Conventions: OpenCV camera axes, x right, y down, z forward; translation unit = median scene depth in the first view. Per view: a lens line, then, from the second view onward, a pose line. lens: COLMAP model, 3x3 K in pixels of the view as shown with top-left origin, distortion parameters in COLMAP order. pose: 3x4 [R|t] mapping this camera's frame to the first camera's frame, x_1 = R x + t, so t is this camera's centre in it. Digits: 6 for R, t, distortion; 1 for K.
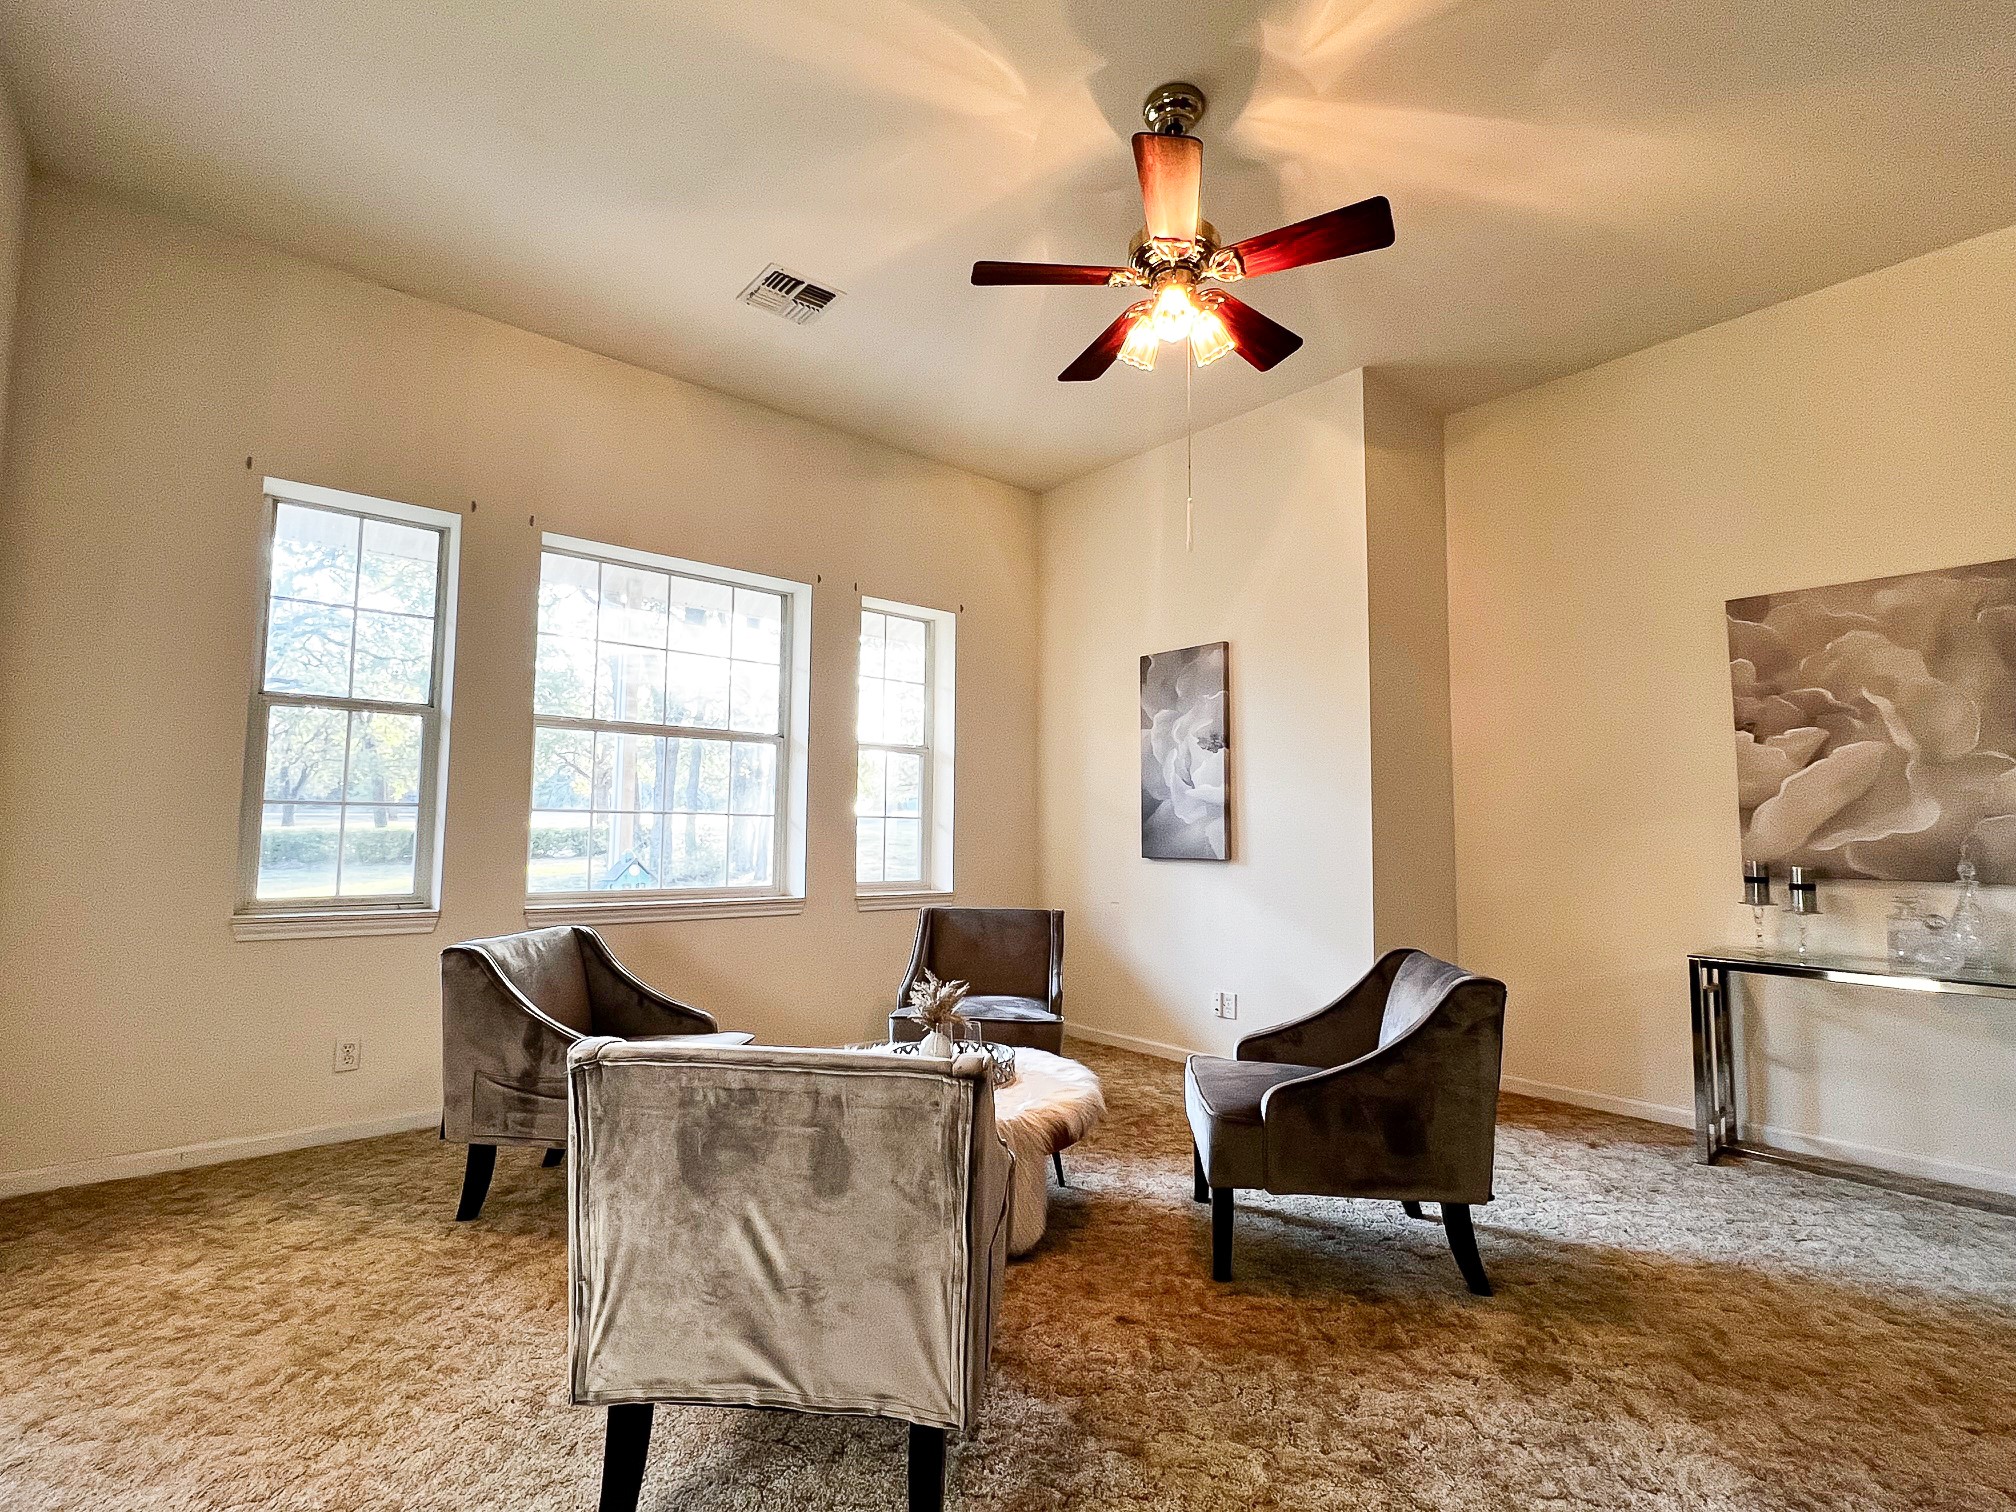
lens RADIAL K [[988.9, 0, 998.7], [0, 988.9, 755.9], [0, 0, 1]] dist [-0.003249, -0.000345]
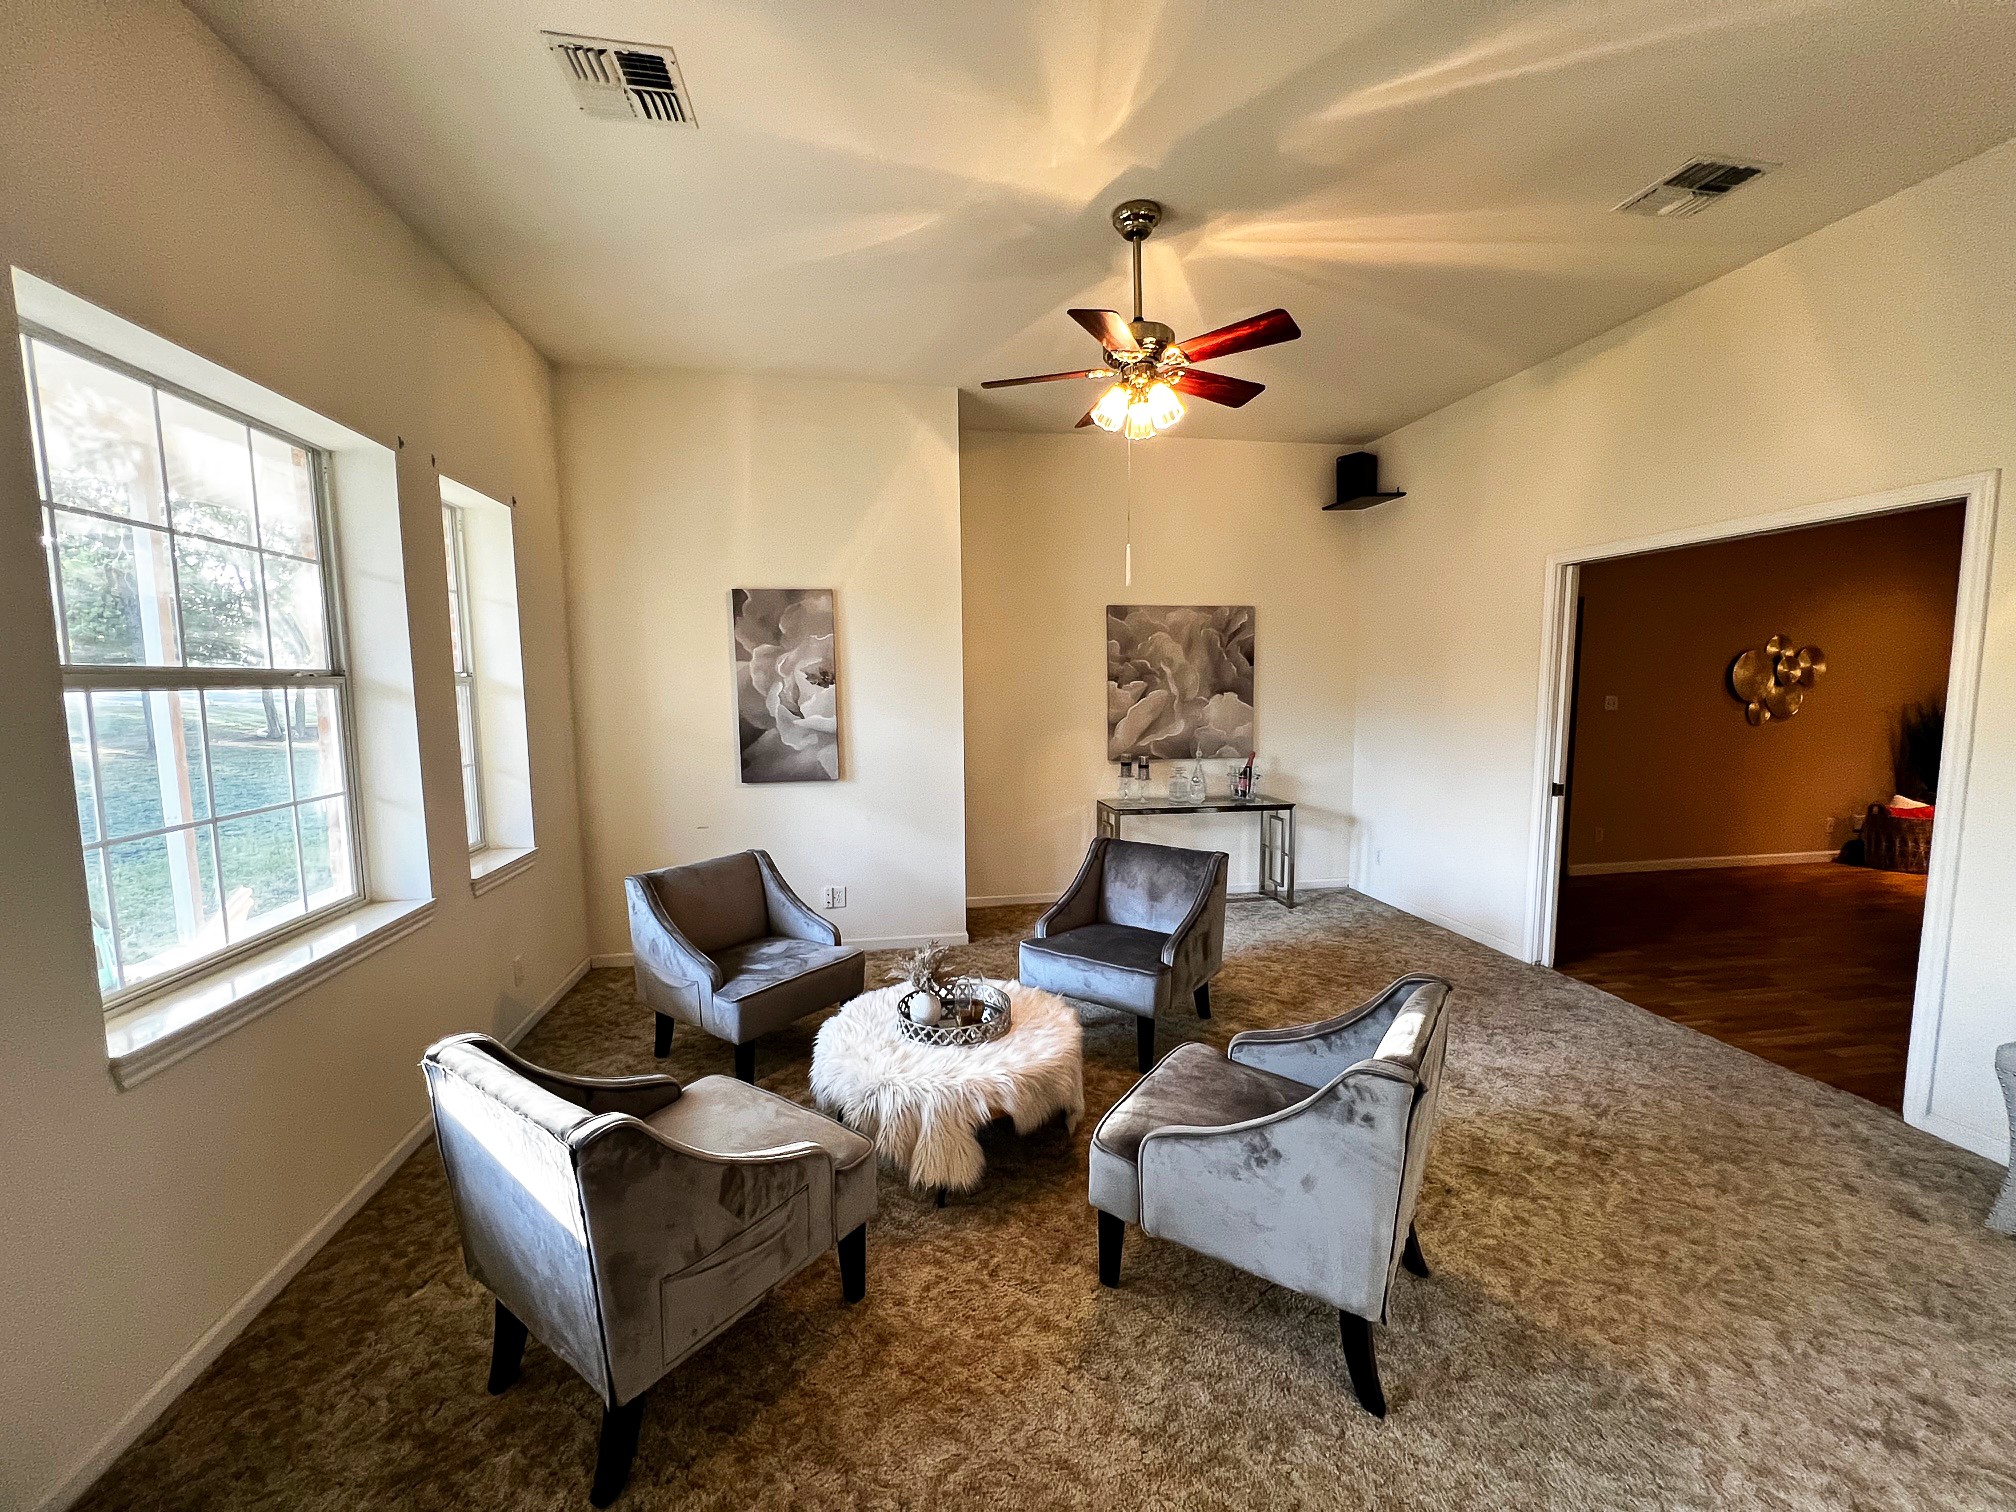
lens RADIAL K [[839.0, 0, 1008.0], [0, 839.0, 756.0], [0, 0, 1]] dist [0.000491, 0.000043]
pose [[0.471397, -0.096161, 0.876663, -0.544291], [-0.057400, 0.988585, 0.139303, -0.072866], [-0.880051, -0.115987, 0.460496, 0.355046]]
